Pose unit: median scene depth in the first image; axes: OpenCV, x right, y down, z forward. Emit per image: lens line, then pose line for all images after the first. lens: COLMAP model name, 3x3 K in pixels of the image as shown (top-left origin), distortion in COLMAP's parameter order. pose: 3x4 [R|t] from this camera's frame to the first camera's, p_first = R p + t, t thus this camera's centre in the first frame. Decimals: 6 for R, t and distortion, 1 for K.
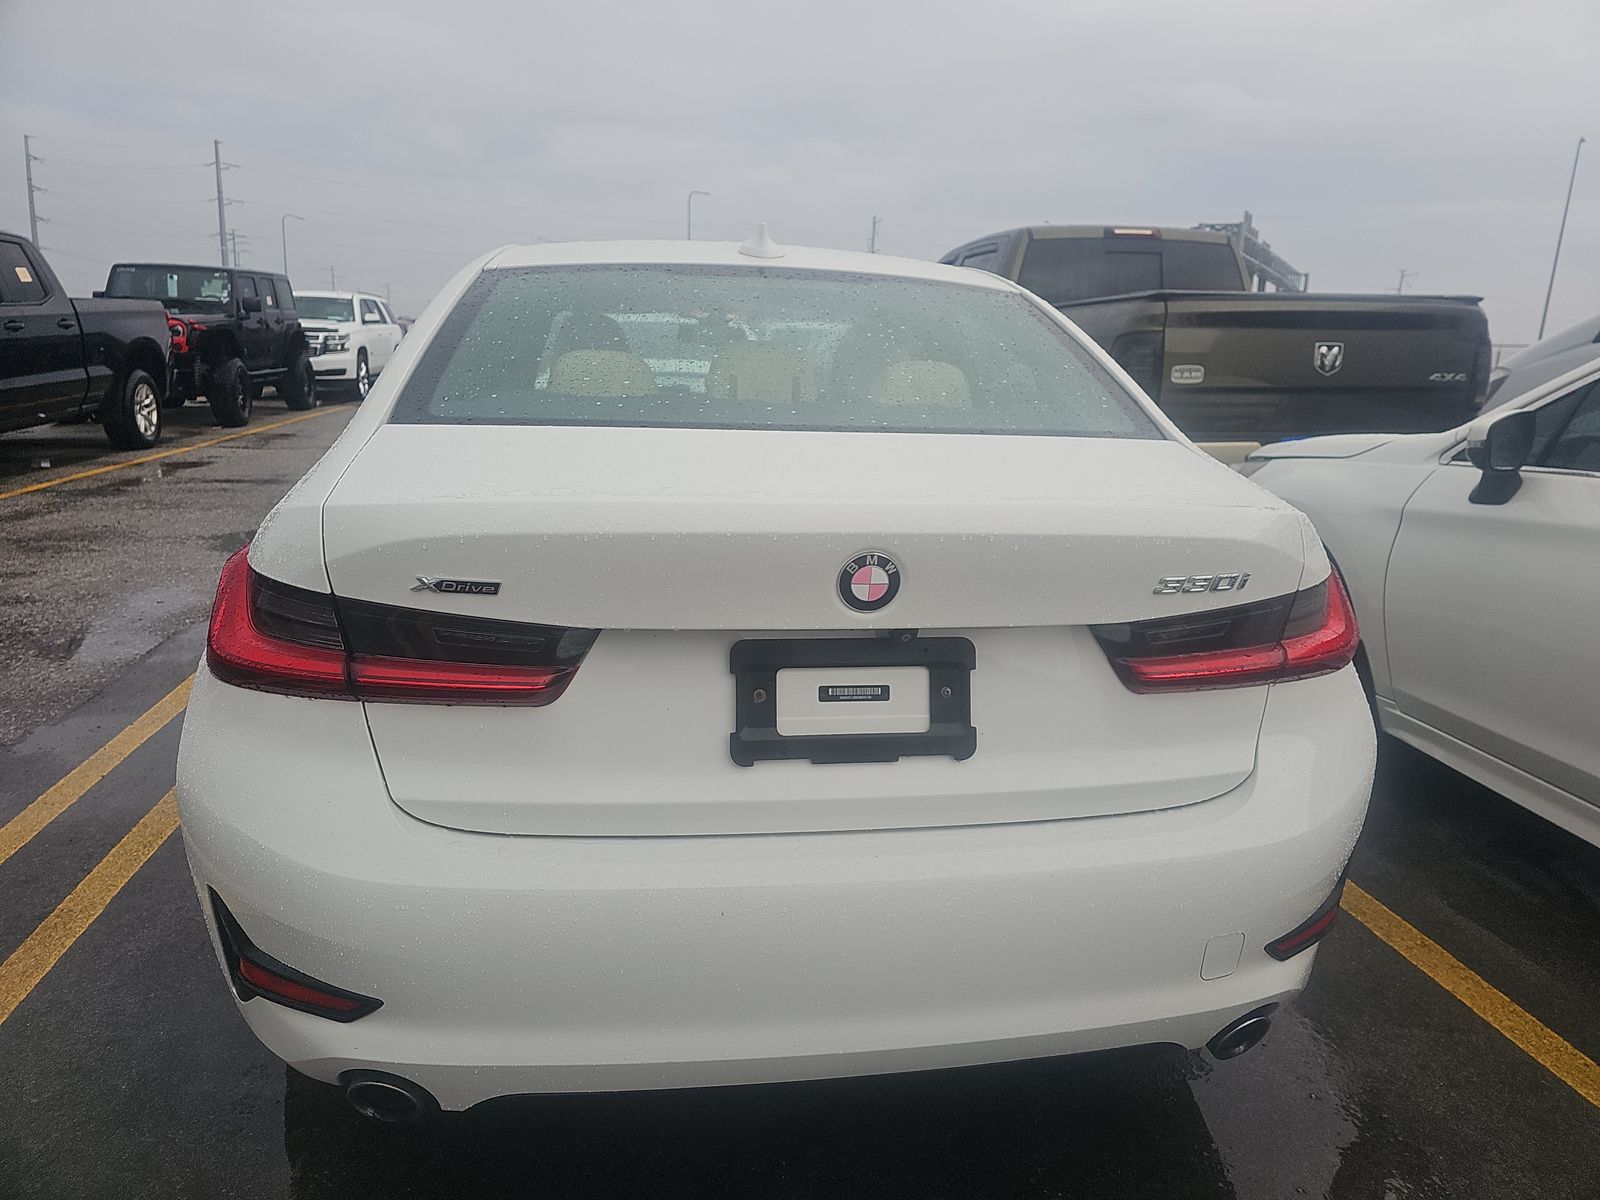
lens RADIAL K [[1051.7, 0, 796.2], [0, 1051.7, 598.0], [0, 0, 1]] dist [0.070740, -0.072478]
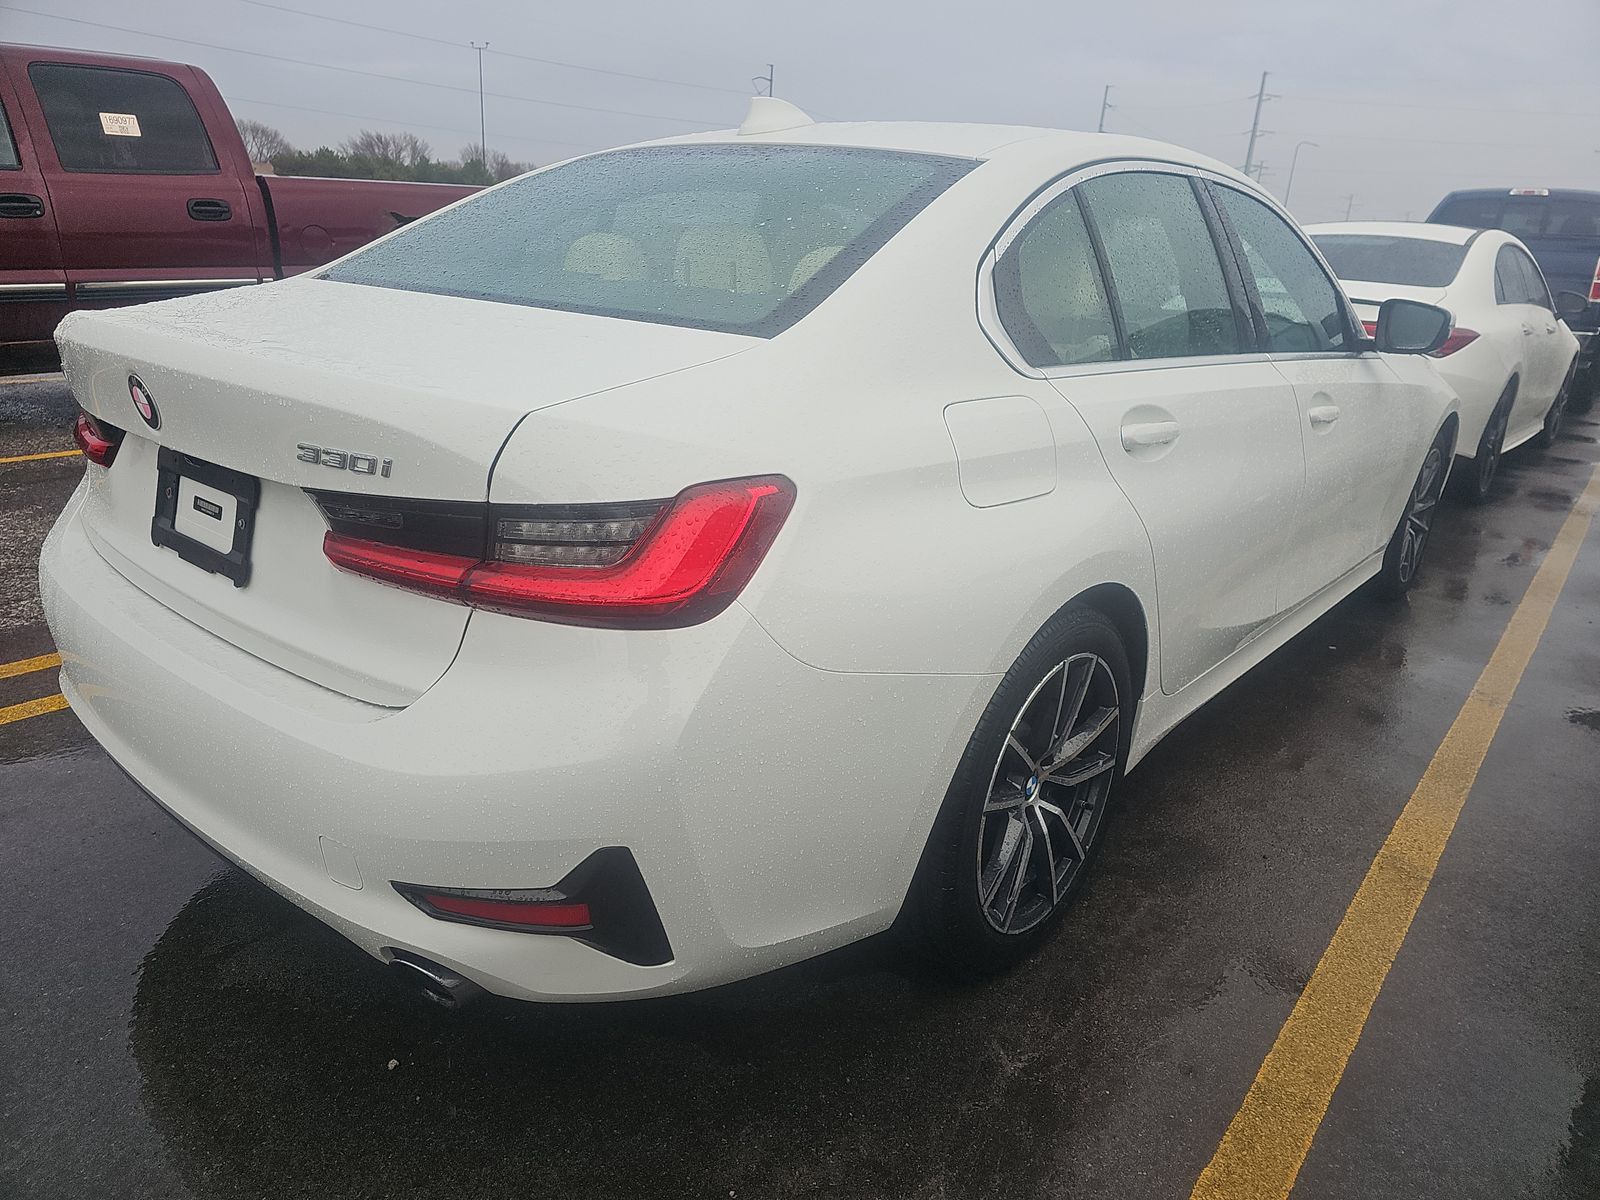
lens RADIAL K [[1051.7, 0, 796.2], [0, 1051.7, 598.0], [0, 0, 1]] dist [0.070740, -0.072478]
pose [[0.659880, 0.239131, -0.712302, 1.342784], [-0.197304, 0.969883, 0.142821, -0.110129], [0.725003, 0.046295, 0.687188, 0.658341]]
